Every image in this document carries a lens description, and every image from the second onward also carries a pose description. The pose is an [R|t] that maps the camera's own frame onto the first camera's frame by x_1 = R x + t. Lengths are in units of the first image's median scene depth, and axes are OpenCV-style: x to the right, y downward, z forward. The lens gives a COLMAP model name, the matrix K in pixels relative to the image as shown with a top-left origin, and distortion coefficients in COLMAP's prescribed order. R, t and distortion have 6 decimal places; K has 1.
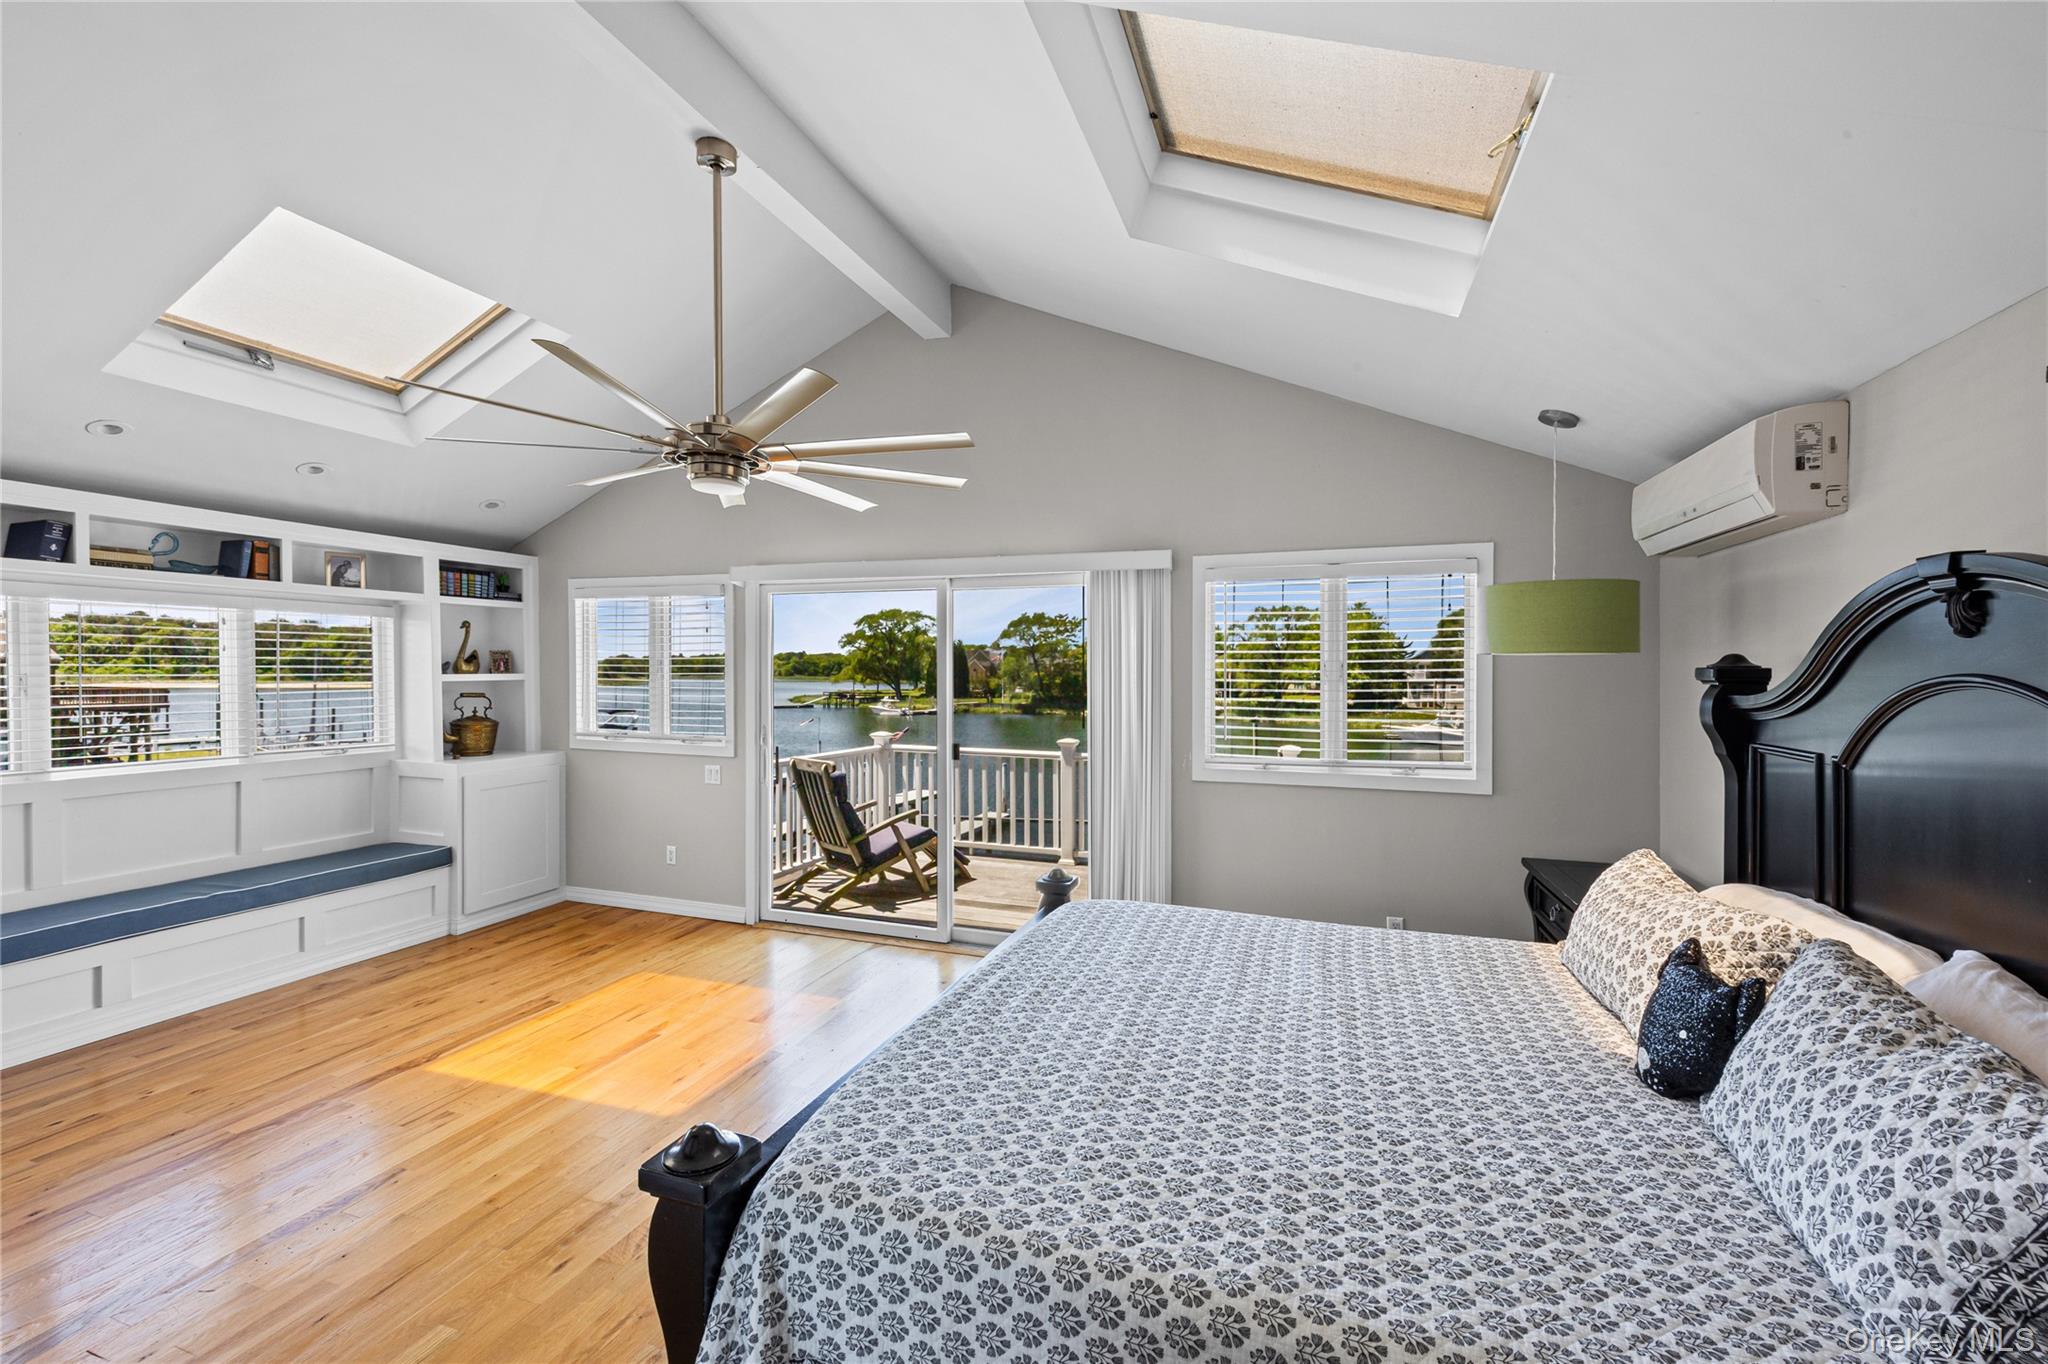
lens RADIAL K [[832.7, 0, 1026.3], [0, 832.7, 682.5], [0, 0, 1]] dist [0.016124, -0.001929]
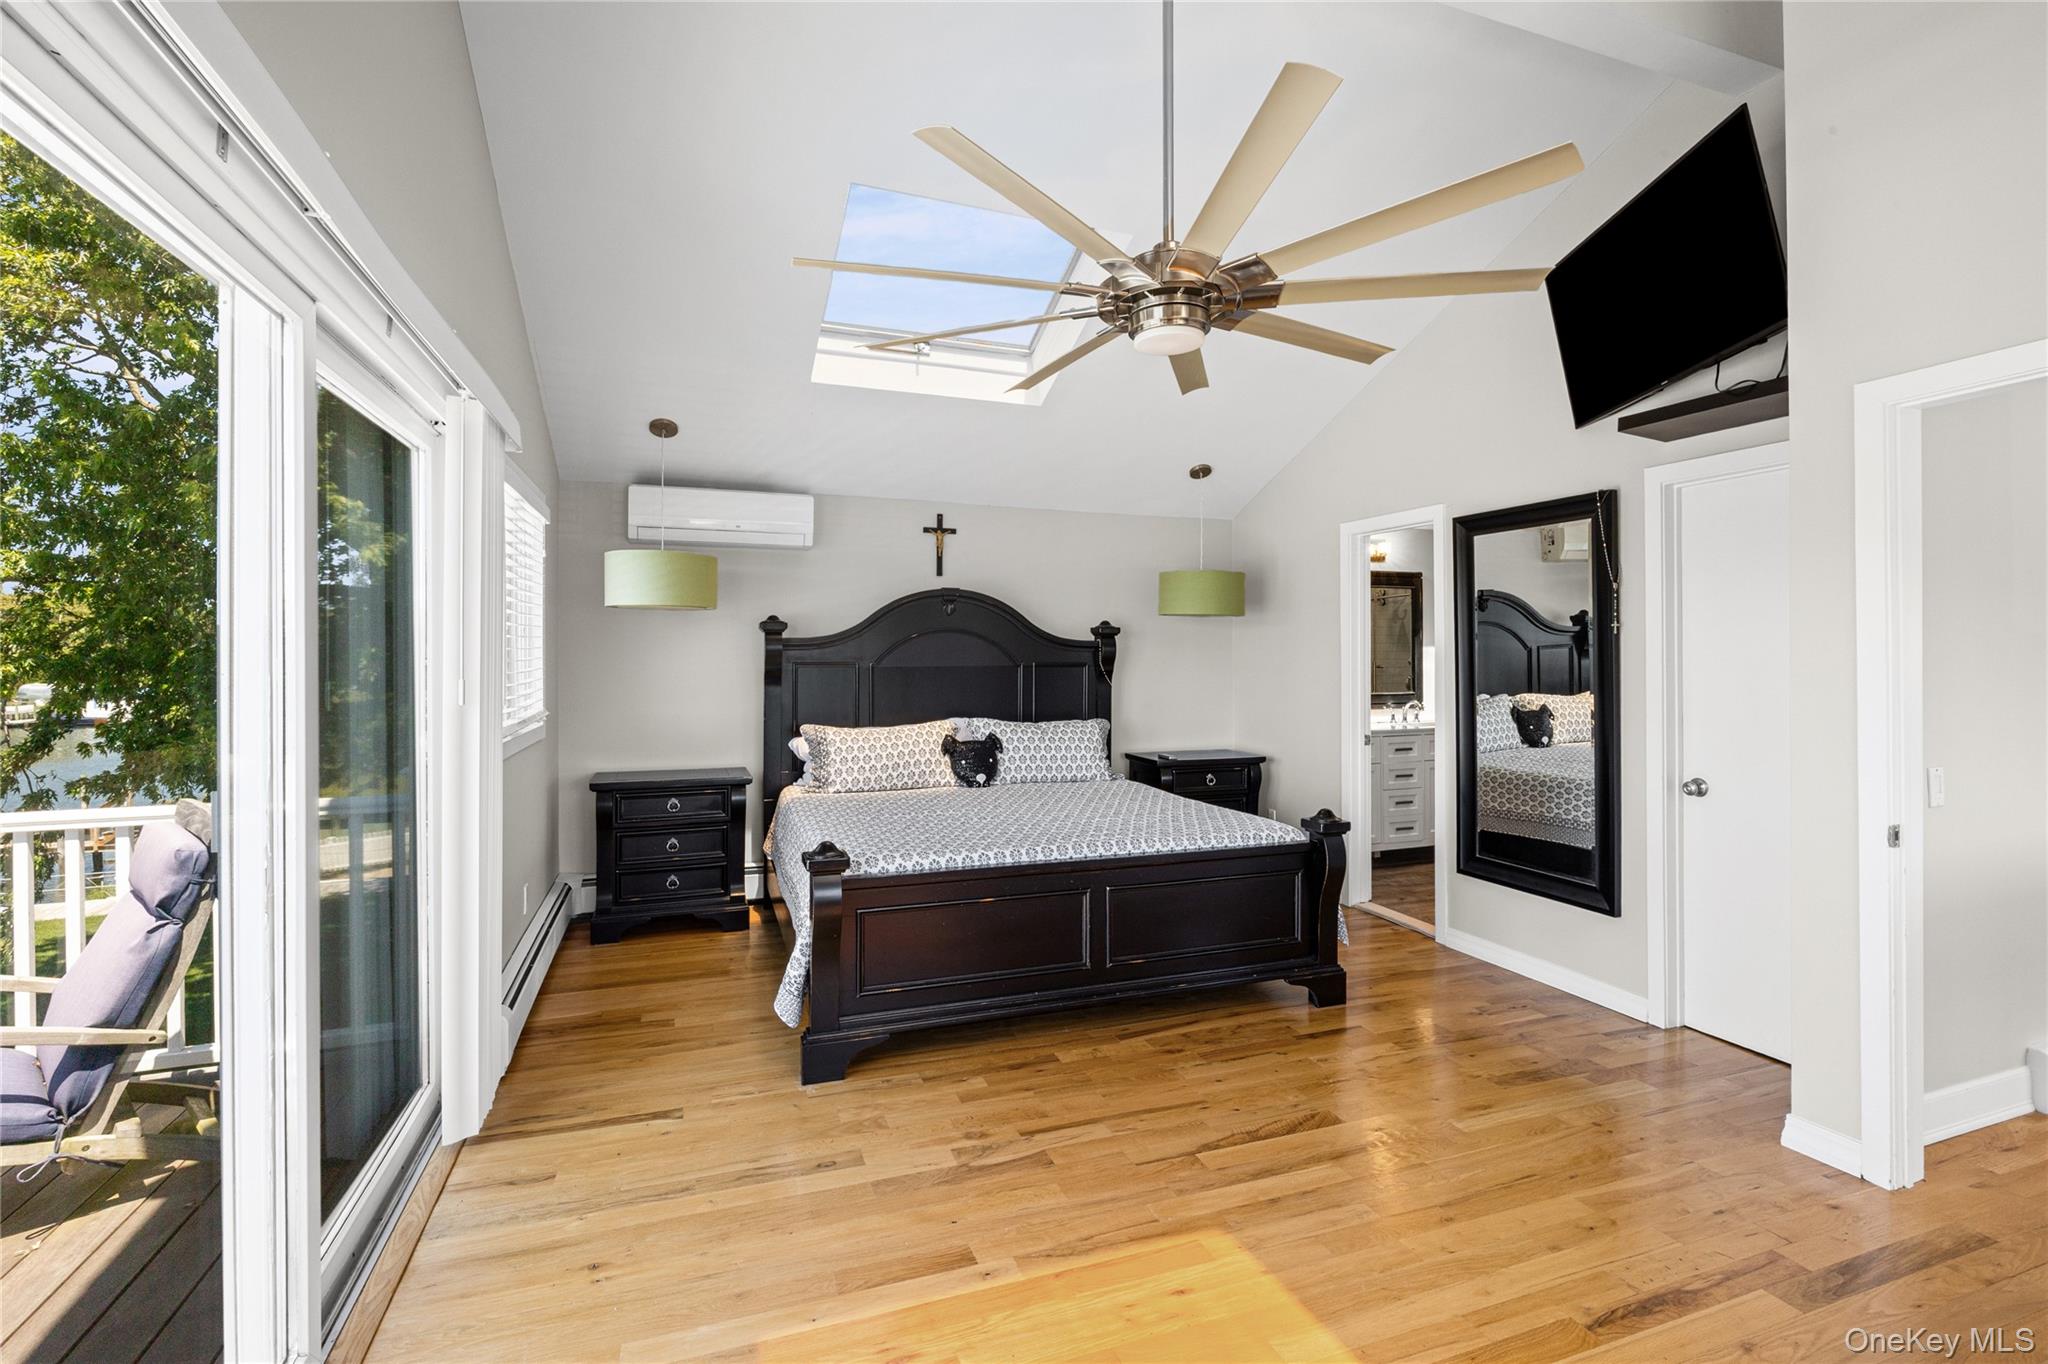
lens RADIAL K [[918.0, 0, 1045.5], [0, 918.0, 665.5], [0, 0, 1]] dist [-0.013020, 0.001198]
pose [[-0.647043, -0.014288, 0.762320, -0.498751], [0.002660, 0.999776, 0.020997, 0.016549], [-0.762449, 0.015614, -0.646860, 0.886474]]
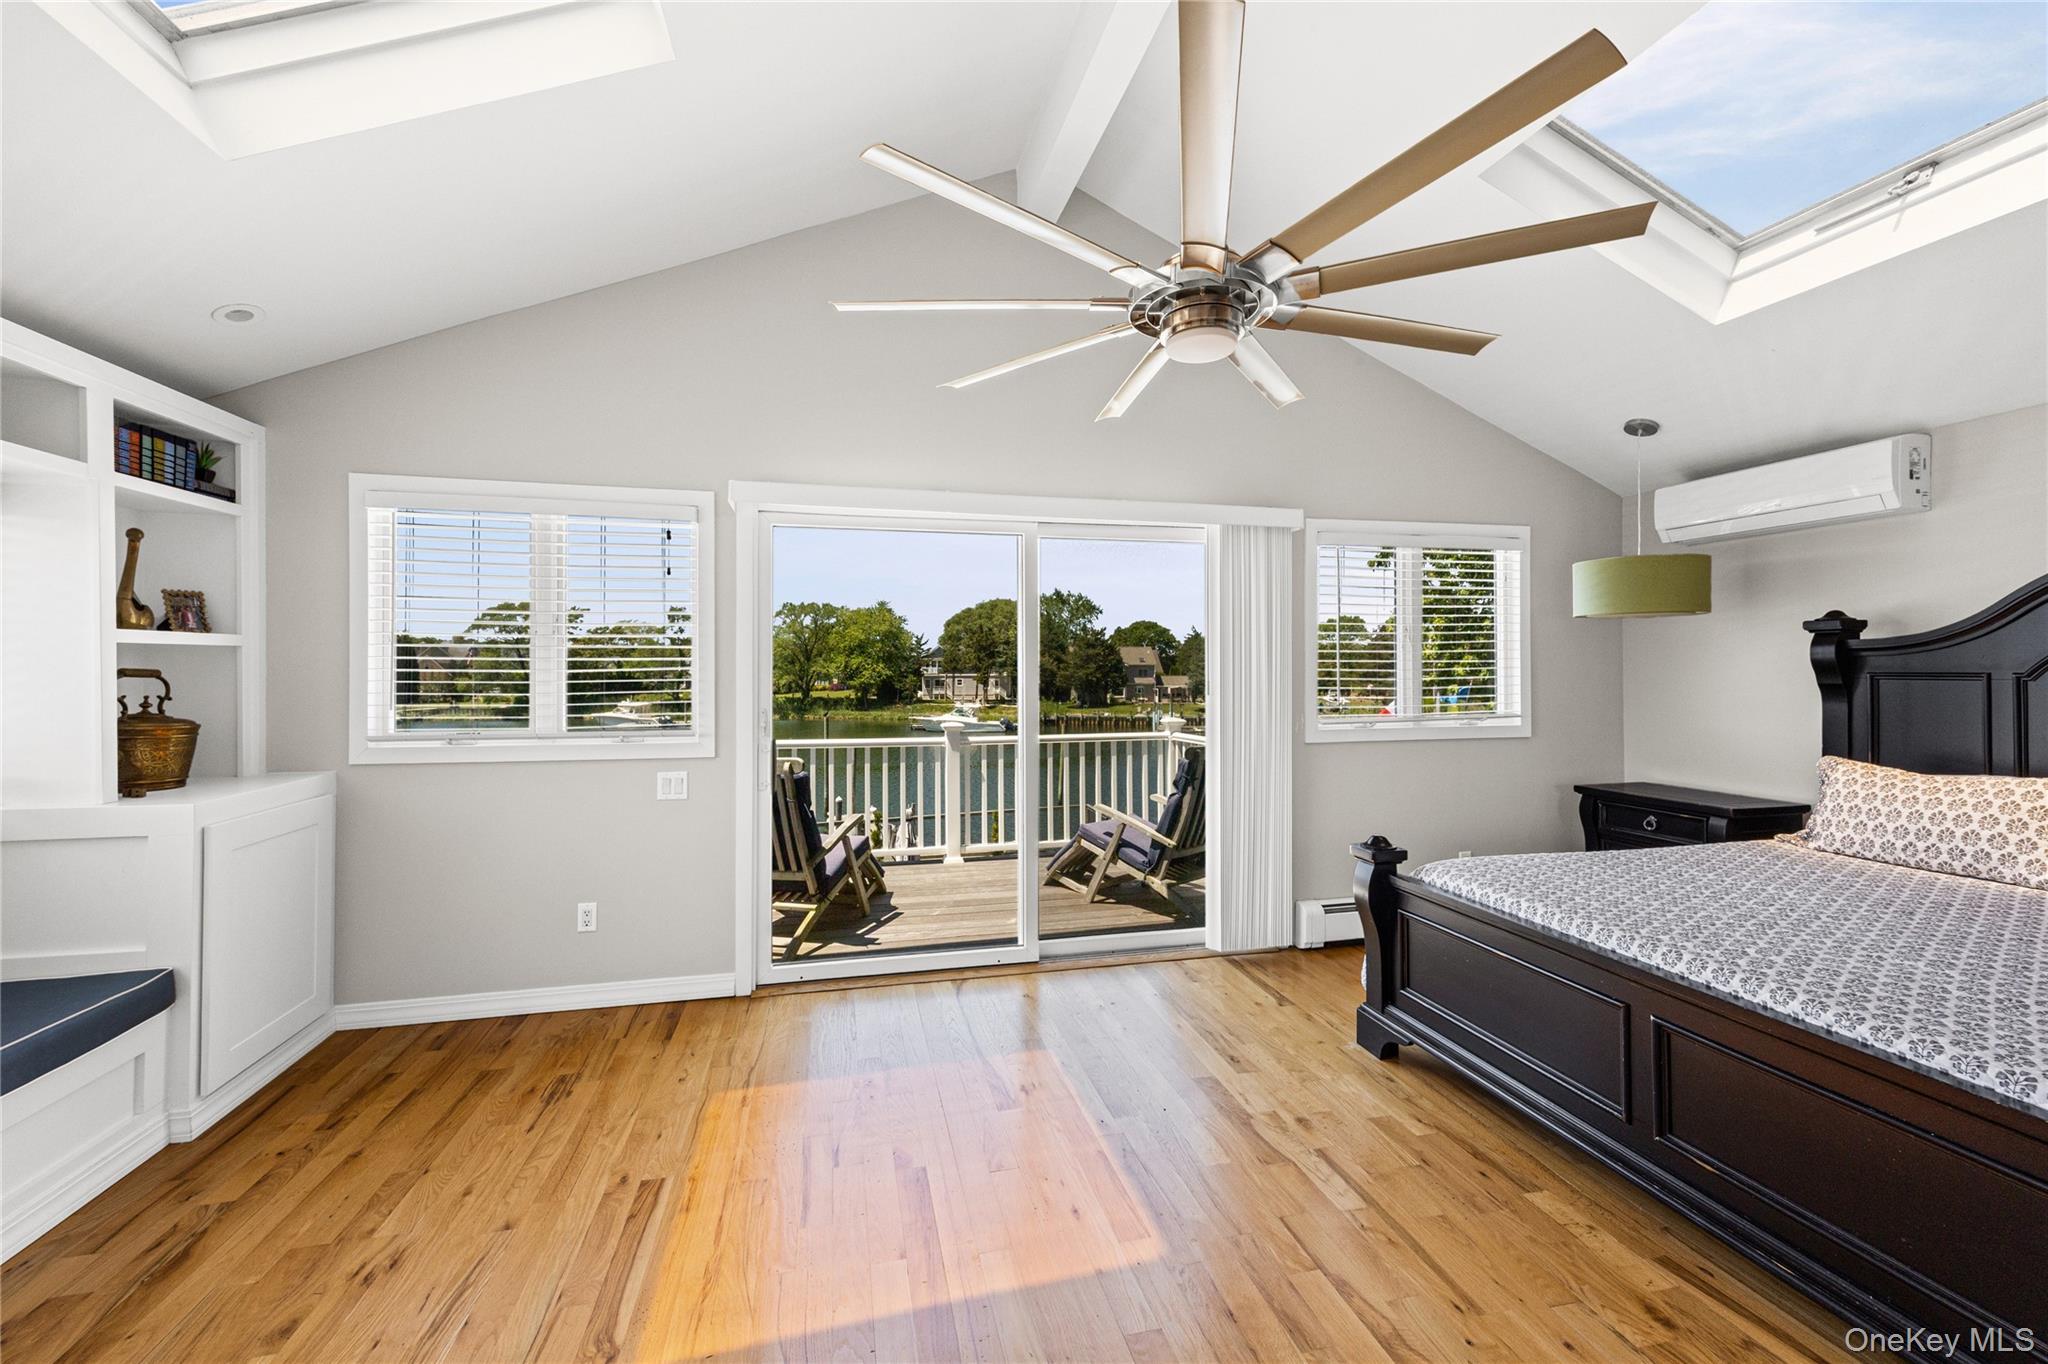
lens RADIAL K [[832.7, 0, 1022.5], [0, 832.7, 664.6], [0, 0, 1]] dist [0.016124, -0.001929]
pose [[0.842221, -0.004642, 0.539113, -0.489544], [0.014609, 0.999792, -0.014214, 0.025766], [-0.538935, 0.019847, 0.842114, 0.270748]]
